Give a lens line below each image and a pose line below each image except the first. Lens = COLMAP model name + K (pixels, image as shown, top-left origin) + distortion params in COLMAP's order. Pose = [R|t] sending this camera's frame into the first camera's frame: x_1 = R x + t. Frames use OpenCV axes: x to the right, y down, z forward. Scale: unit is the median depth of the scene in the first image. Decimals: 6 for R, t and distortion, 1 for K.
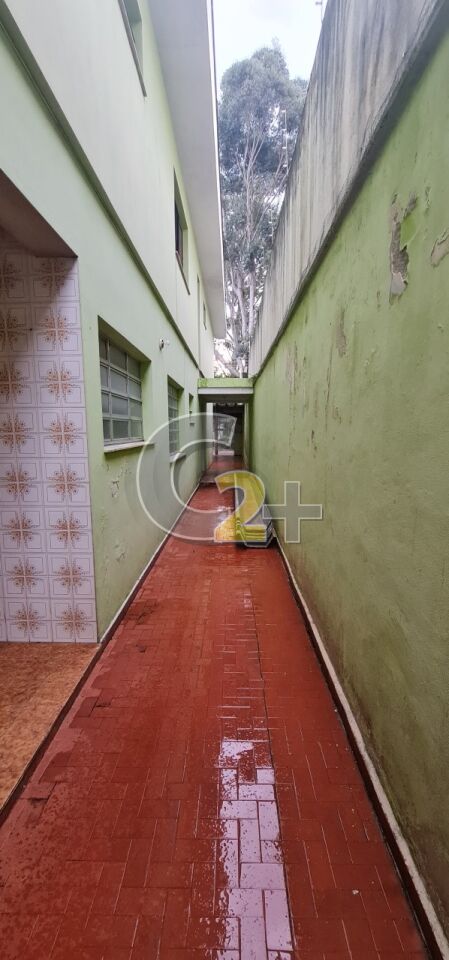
lens RADIAL K [[392.3, 0, 225.1], [0, 392.3, 482.4], [0, 0, 1]] dist [-0.001205, -0.000074]
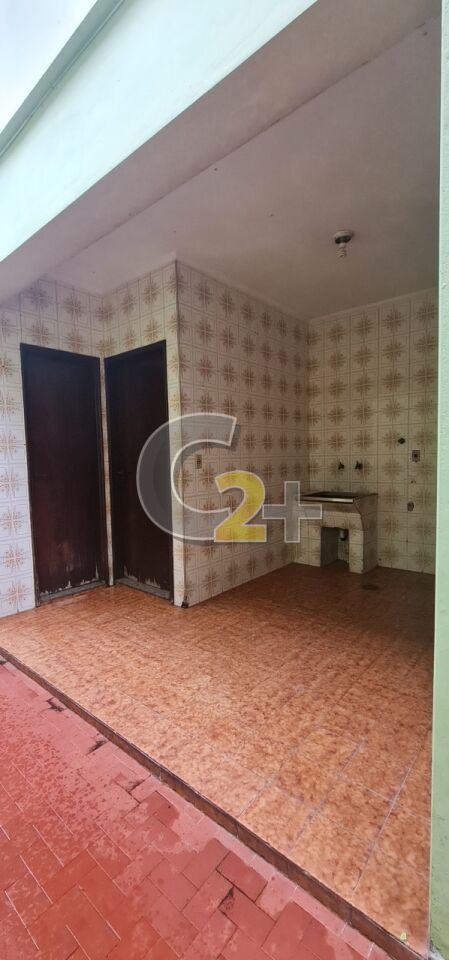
lens RADIAL K [[392.3, 0, 224.4], [0, 392.3, 481.1], [0, 0, 1]] dist [-0.001205, -0.000074]
pose [[-0.625382, 0.061797, -0.777868, 0.083093], [-0.084982, 0.985536, 0.146618, -0.091622], [0.775677, 0.157797, -0.611085, 1.261767]]
